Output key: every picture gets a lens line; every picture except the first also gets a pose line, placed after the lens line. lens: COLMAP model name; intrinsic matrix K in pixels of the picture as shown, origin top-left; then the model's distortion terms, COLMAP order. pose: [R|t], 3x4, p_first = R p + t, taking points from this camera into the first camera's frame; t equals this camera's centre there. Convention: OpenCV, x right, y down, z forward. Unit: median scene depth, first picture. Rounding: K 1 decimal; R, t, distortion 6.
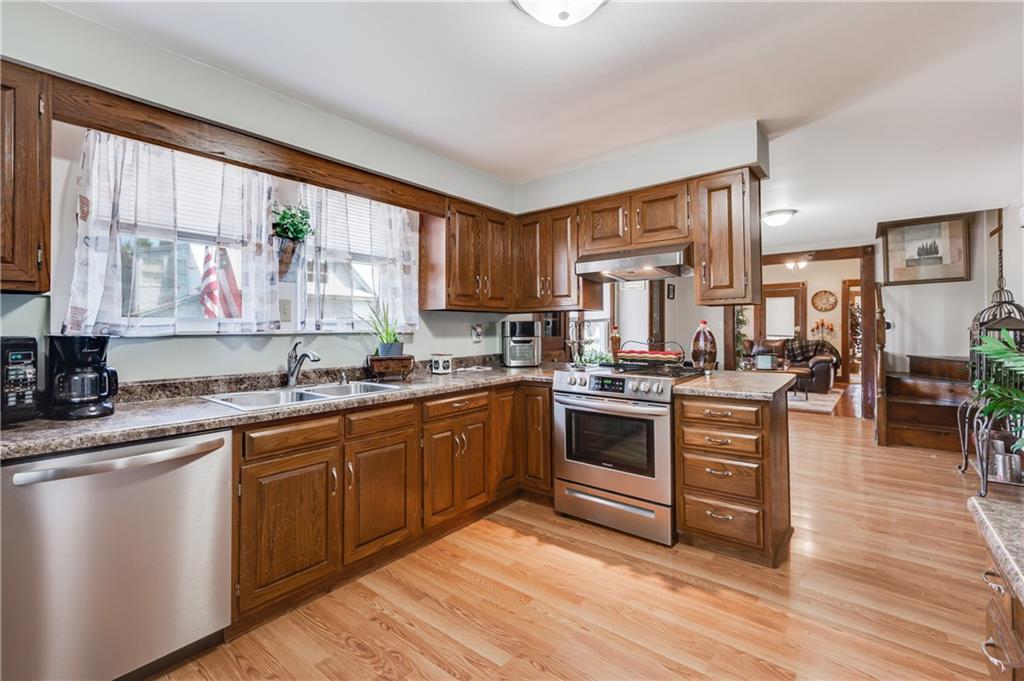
lens RADIAL K [[450.9, 0, 512.6], [0, 450.9, 321.0], [0, 0, 1]] dist [-0.001137, -0.000114]
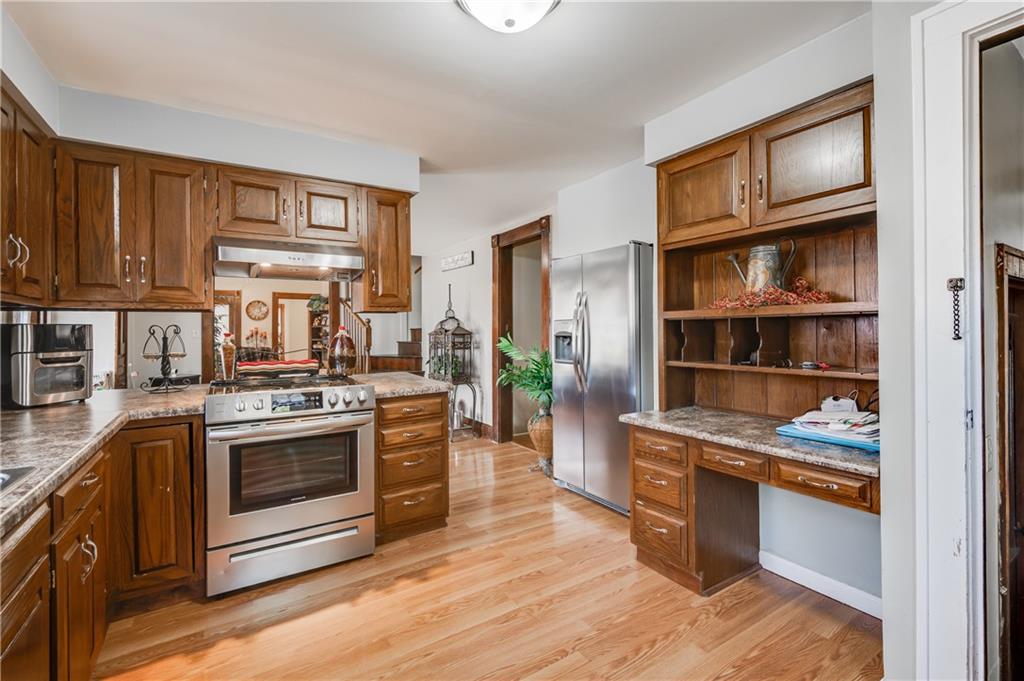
lens RADIAL K [[448.7, 0, 511.4], [0, 448.7, 329.8], [0, 0, 1]] dist [0.000337, 0.000069]
pose [[0.320051, 0.004045, 0.947392, -0.231290], [-0.003317, 0.999990, -0.003149, 0.004773], [-0.947394, -0.002135, 0.320061, 0.188073]]
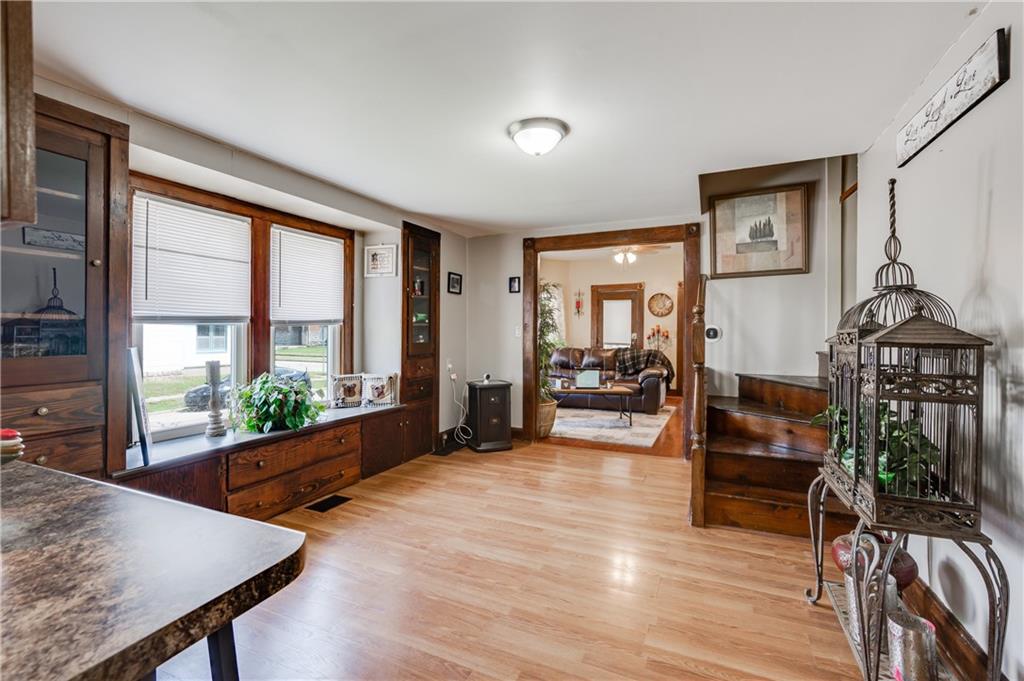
lens RADIAL K [[449.9, 0, 514.1], [0, 449.9, 330.2], [0, 0, 1]] dist [-0.001894, -0.000354]
pose [[0.968436, 0.006772, 0.249172, 0.374562], [-0.008958, 0.999931, 0.007641, 0.002855], [-0.249103, -0.009632, 0.968429, 0.416151]]
